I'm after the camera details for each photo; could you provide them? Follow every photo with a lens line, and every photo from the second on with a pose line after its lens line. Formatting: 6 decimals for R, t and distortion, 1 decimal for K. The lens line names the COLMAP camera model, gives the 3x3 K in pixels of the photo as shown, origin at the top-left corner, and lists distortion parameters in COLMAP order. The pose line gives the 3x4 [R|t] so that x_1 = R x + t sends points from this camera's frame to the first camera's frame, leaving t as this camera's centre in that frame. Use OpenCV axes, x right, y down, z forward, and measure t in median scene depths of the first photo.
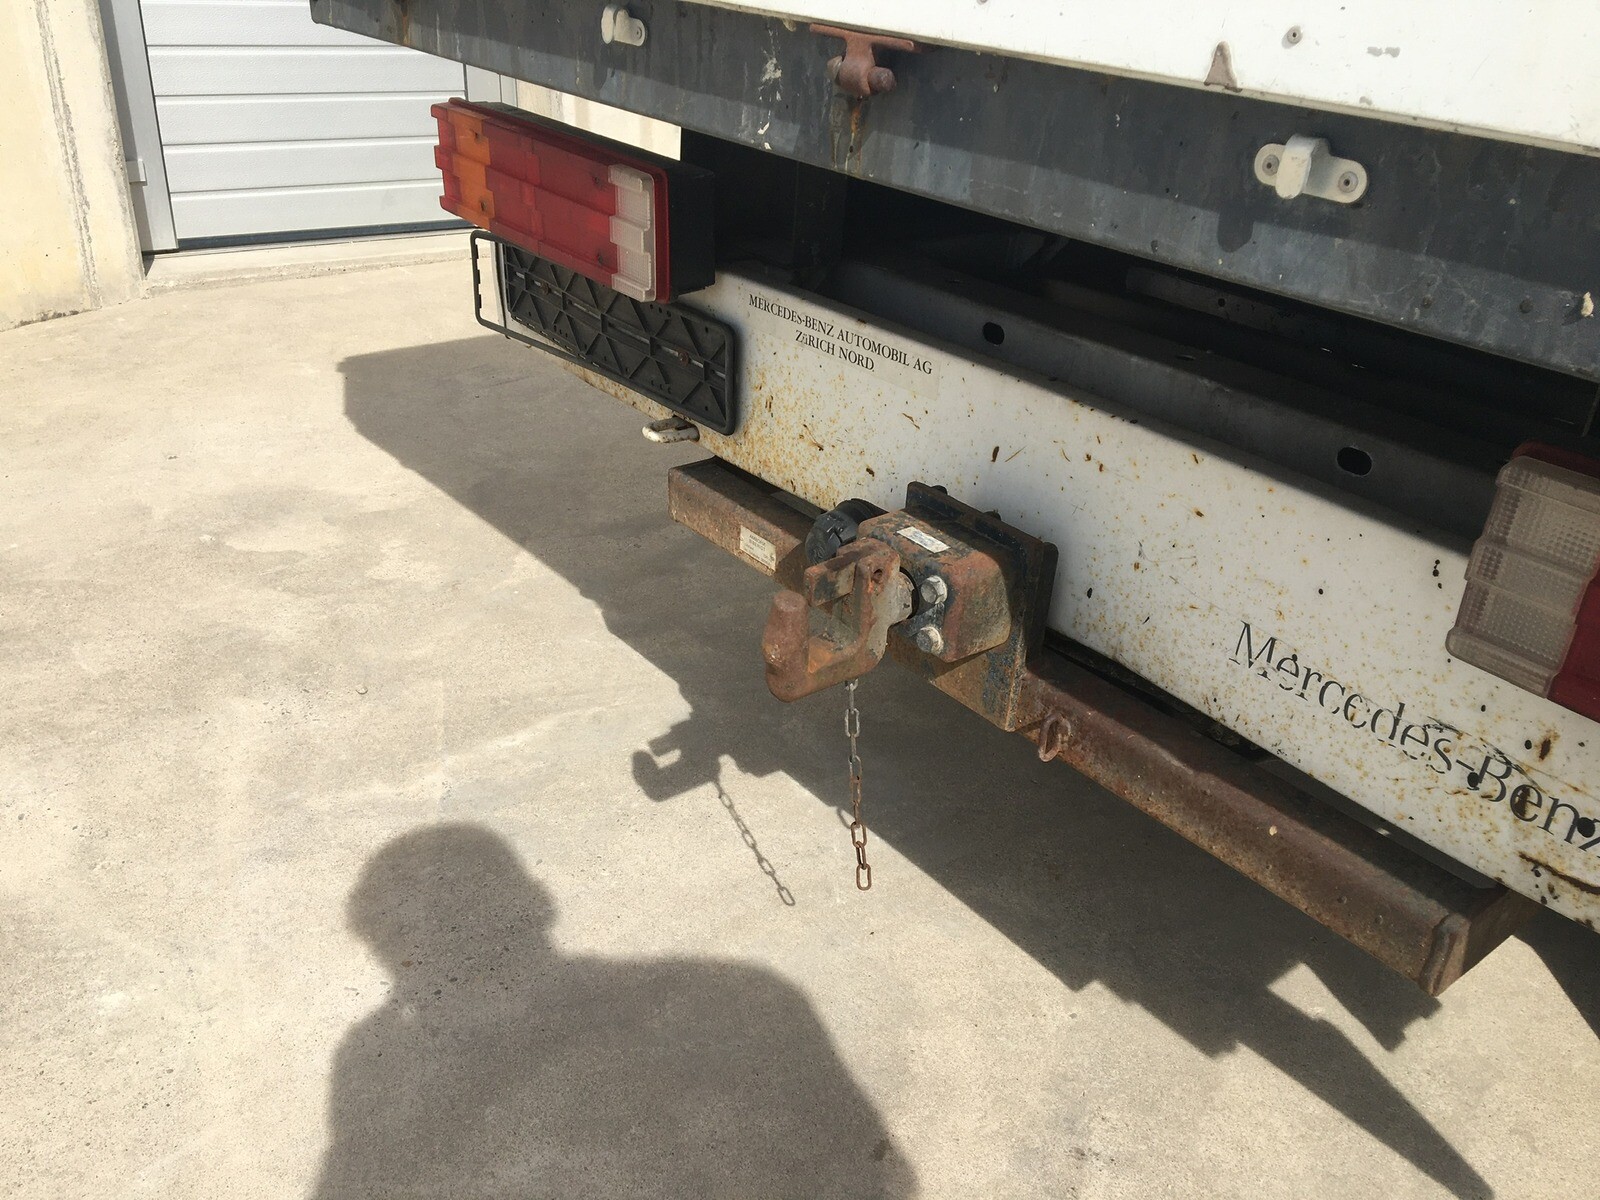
lens RADIAL K [[1351.3, 0, 798.9], [0, 1351.3, 597.4], [0, 0, 1]] dist [0.082649, -0.110542]
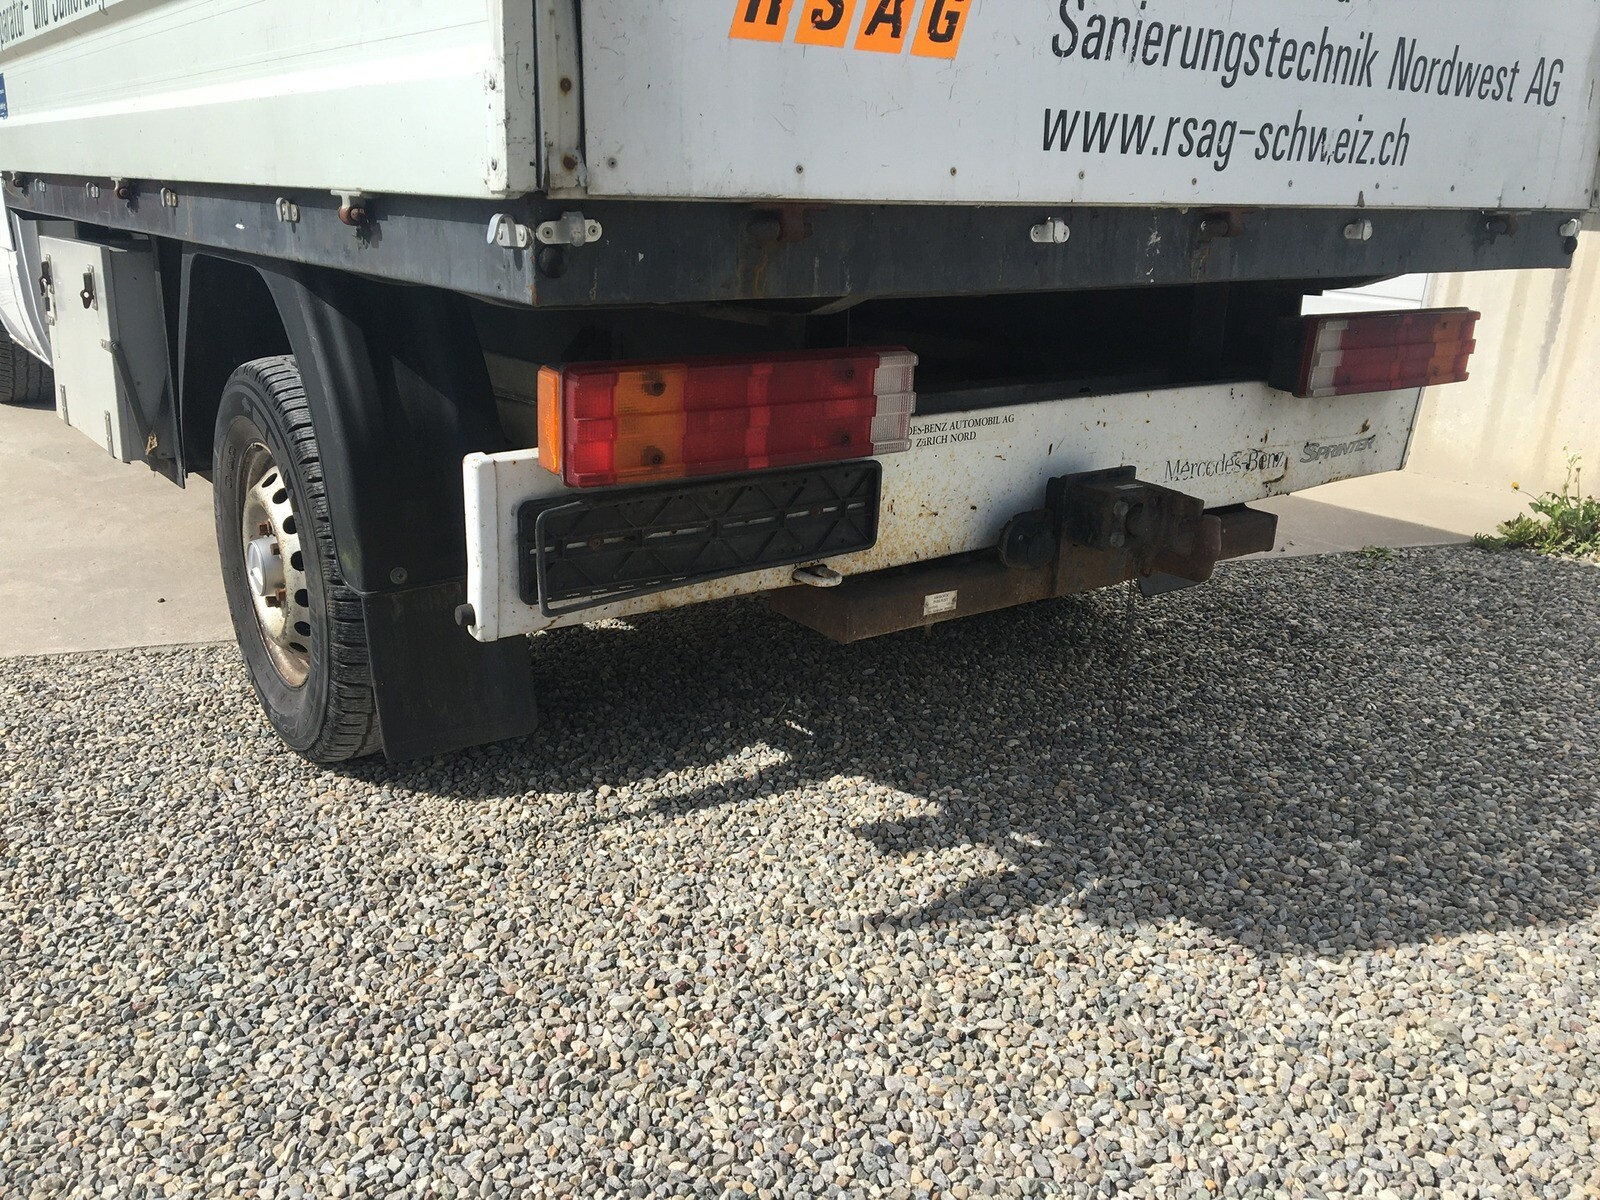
lens RADIAL K [[1351.3, 0, 796.9], [0, 1351.3, 595.1], [0, 0, 1]] dist [0.082649, -0.110542]
pose [[0.047497, -0.350663, 0.935297, -1.383224], [0.436692, 0.849419, 0.296289, -0.539597], [-0.898356, 0.394364, 0.193477, 0.944319]]
